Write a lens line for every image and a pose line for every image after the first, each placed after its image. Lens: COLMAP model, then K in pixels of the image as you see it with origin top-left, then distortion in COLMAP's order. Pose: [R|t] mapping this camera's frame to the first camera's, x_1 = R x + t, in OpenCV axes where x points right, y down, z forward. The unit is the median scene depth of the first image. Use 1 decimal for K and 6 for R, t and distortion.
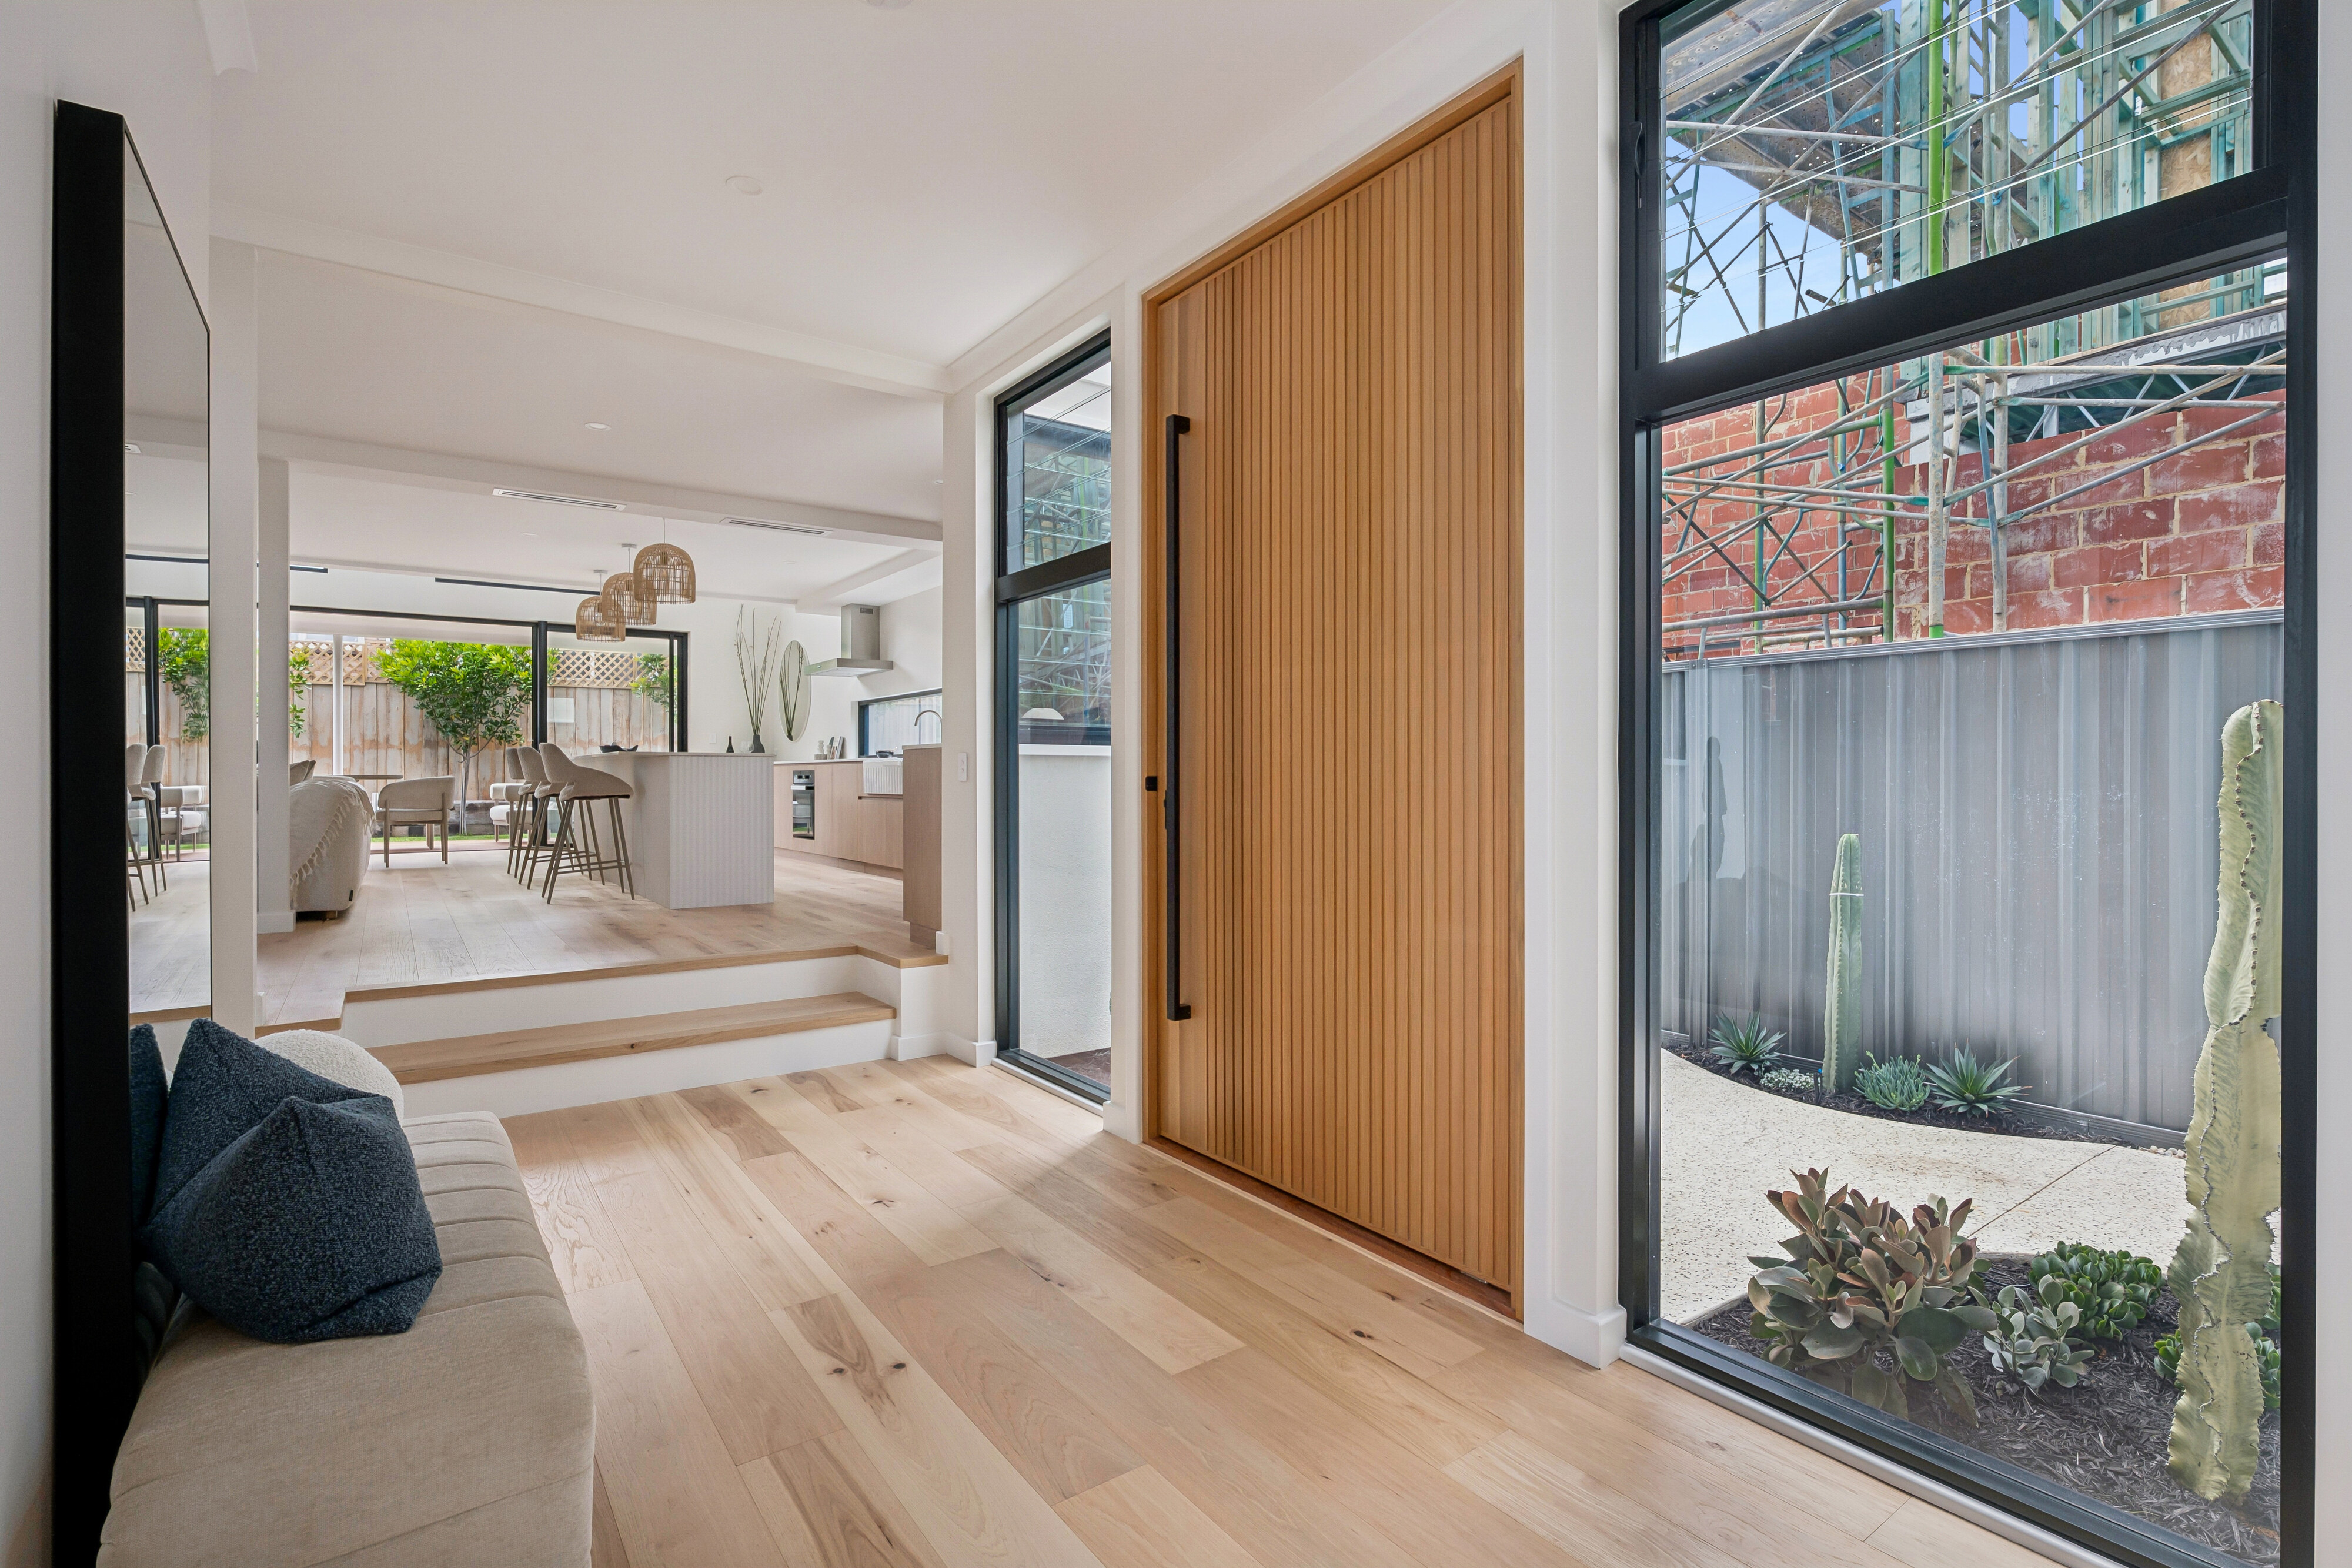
lens RADIAL K [[1089.2, 0, 1177.6], [0, 1089.2, 778.3], [0, 0, 1]] dist [0.001497, -0.006513]
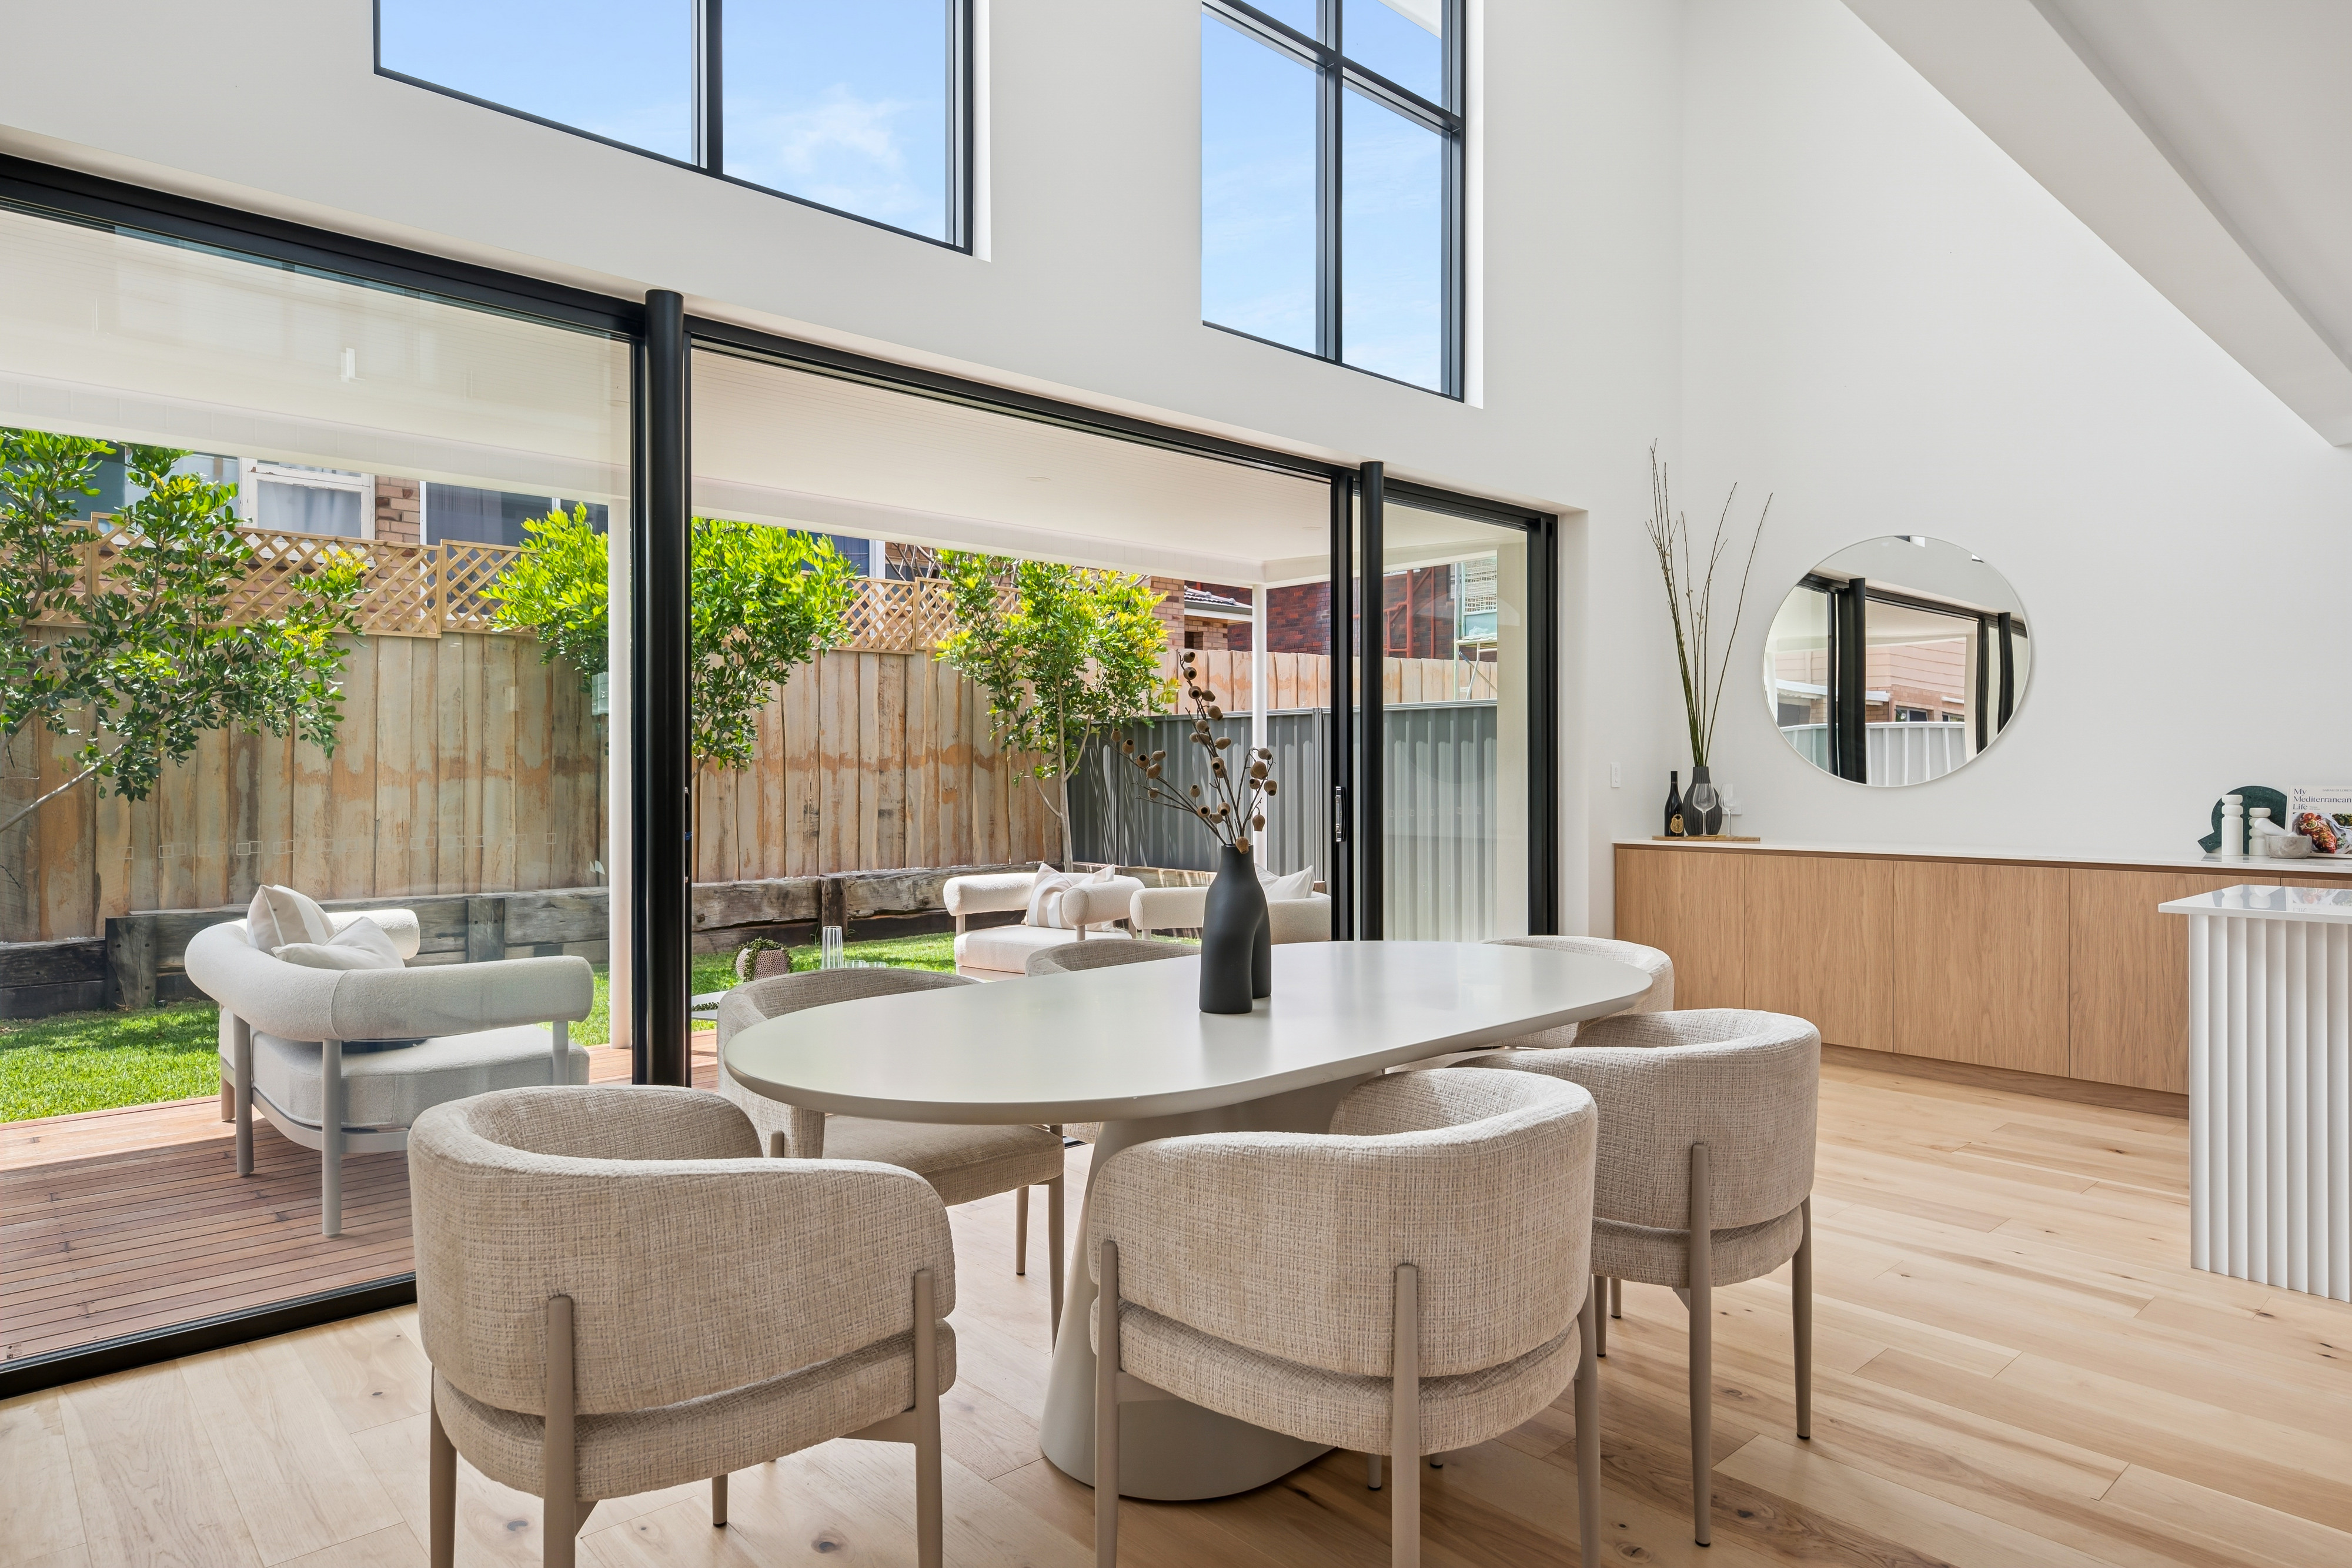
lens RADIAL K [[1348.5, 0, 1202.3], [0, 1348.5, 783.0], [0, 0, 1]] dist [0.045974, -0.028061]
pose [[0.993185, -0.000118, 0.116549, -0.534979], [-0.000502, 0.999986, 0.005288, -0.030482], [-0.116548, -0.005311, 0.993171, 0.428277]]
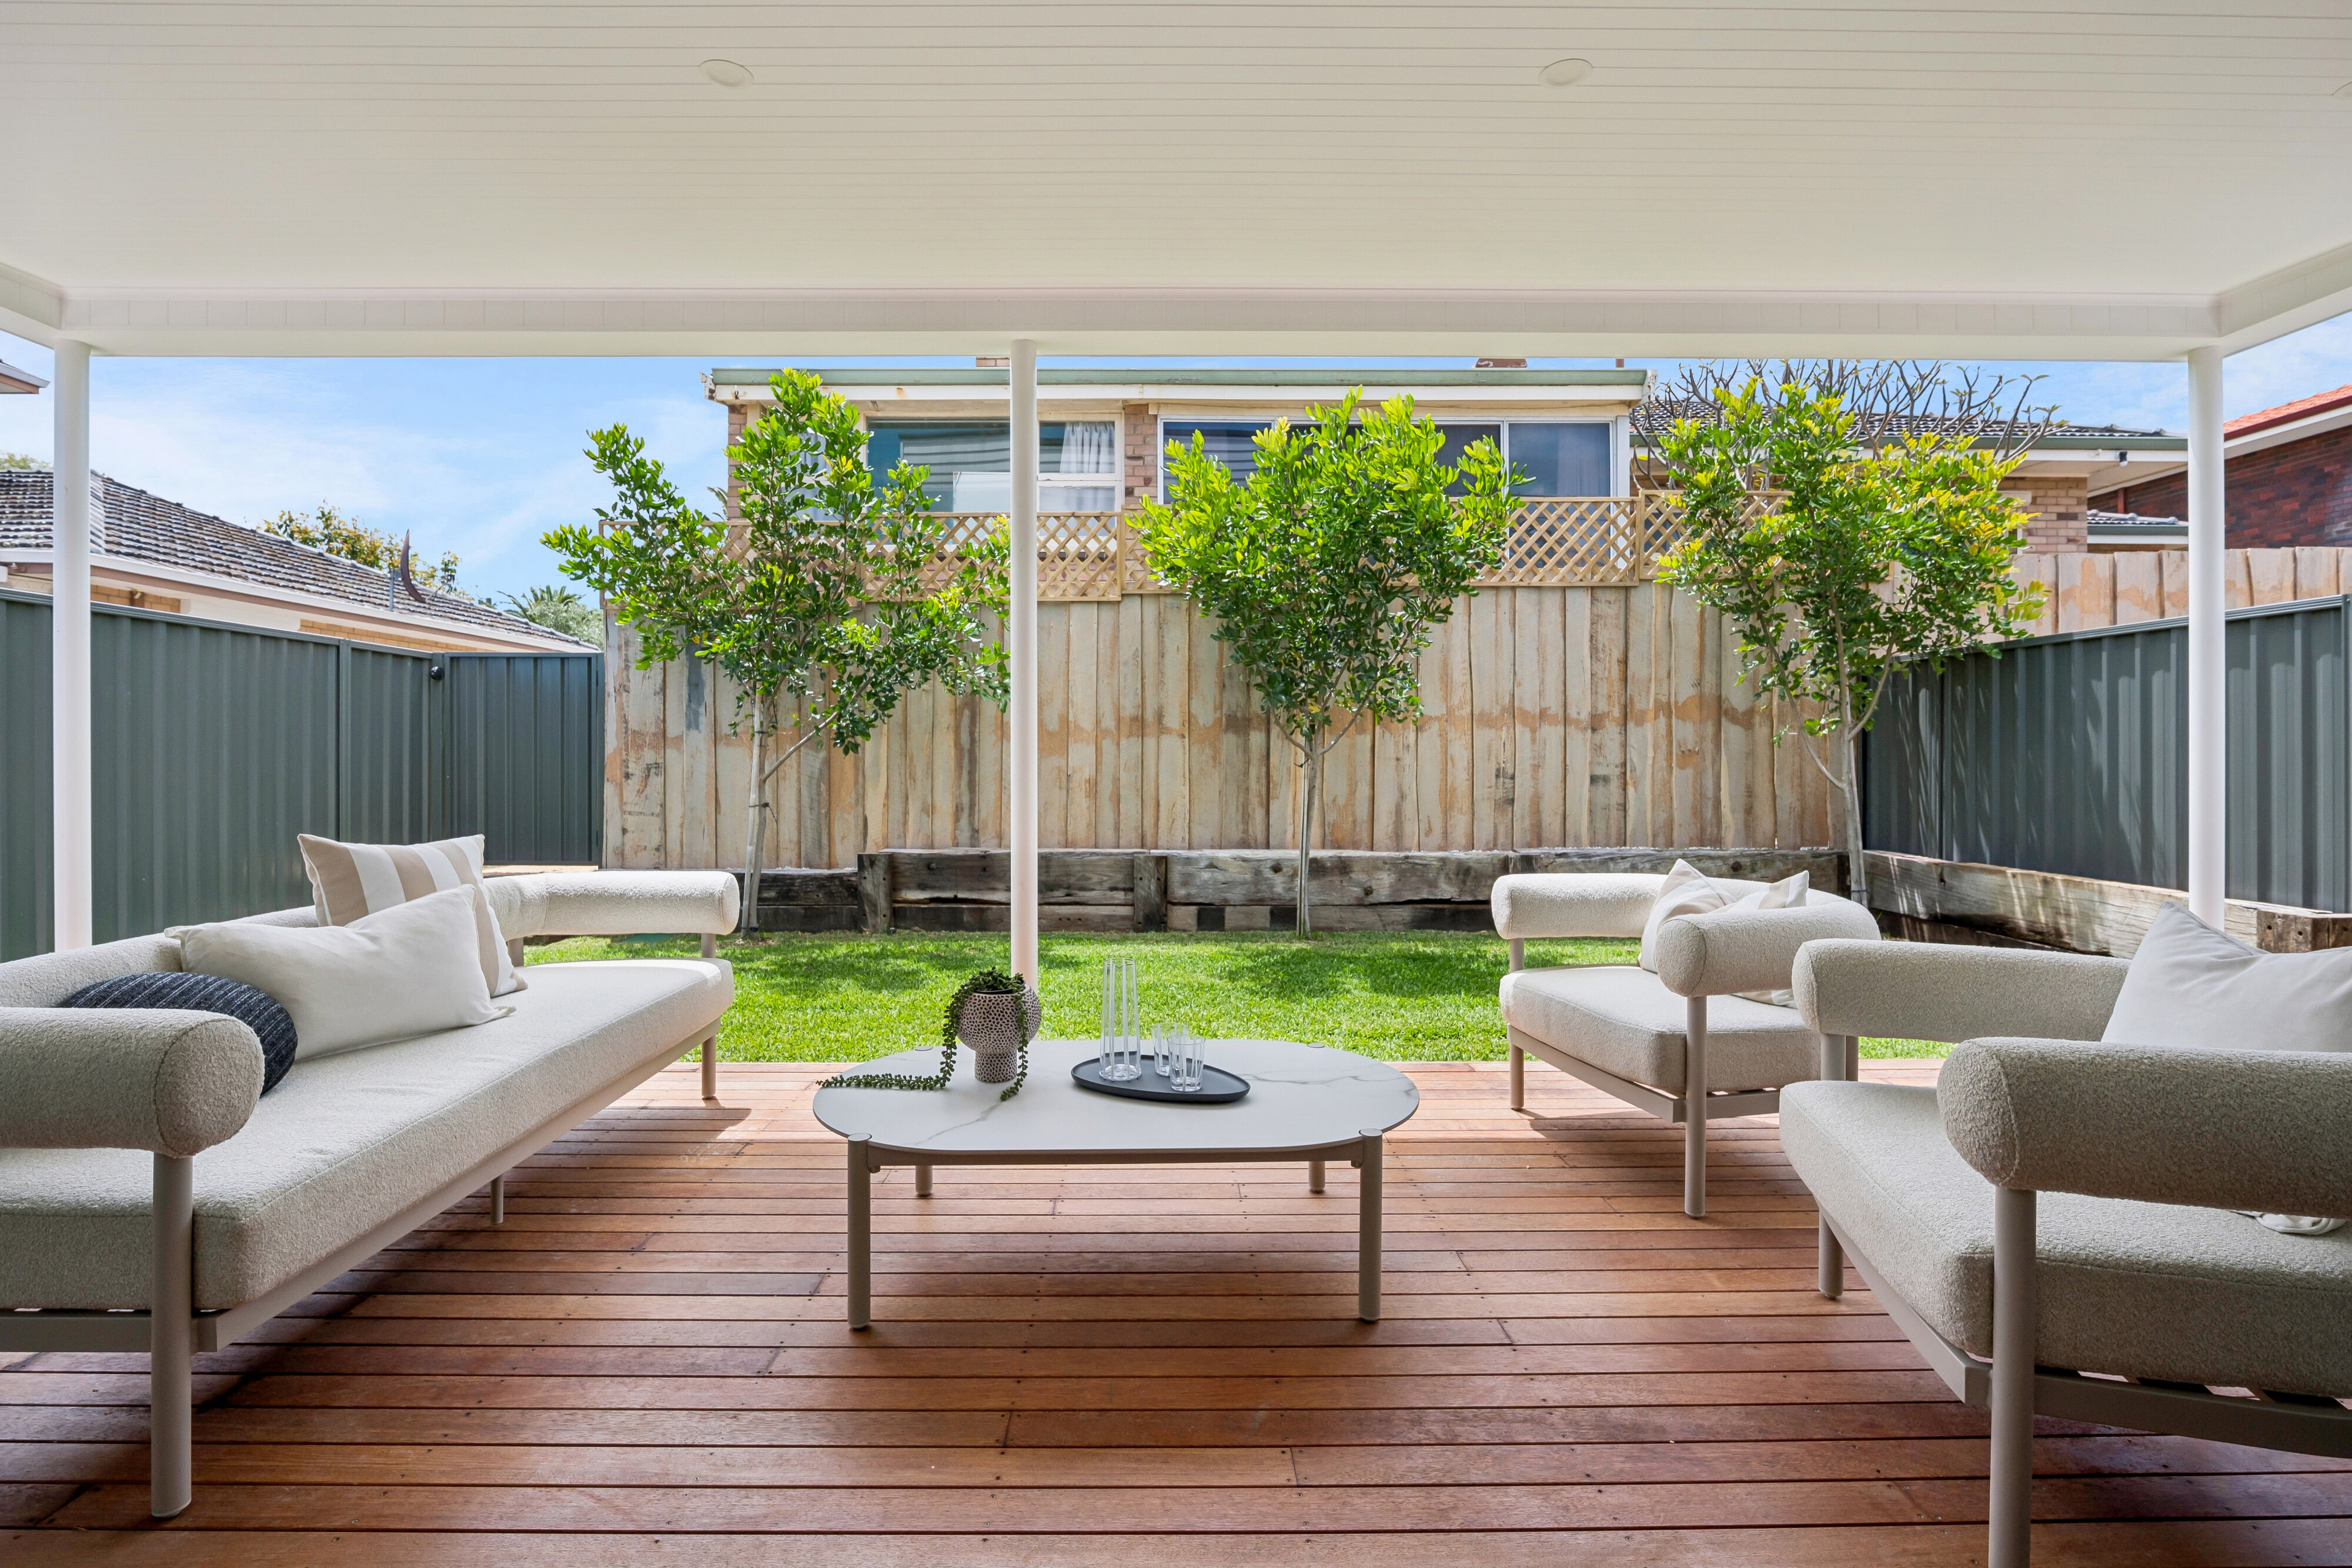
lens RADIAL K [[1073.6, 0, 1144.6], [0, 1073.6, 763.7], [0, 0, 1]] dist [-0.039050, 0.000476]
pose [[0.804968, 0.003975, -0.593305, -0.498592], [-0.000329, 0.999980, 0.006253, -0.019560], [0.593318, -0.004838, 0.804953, 0.680598]]
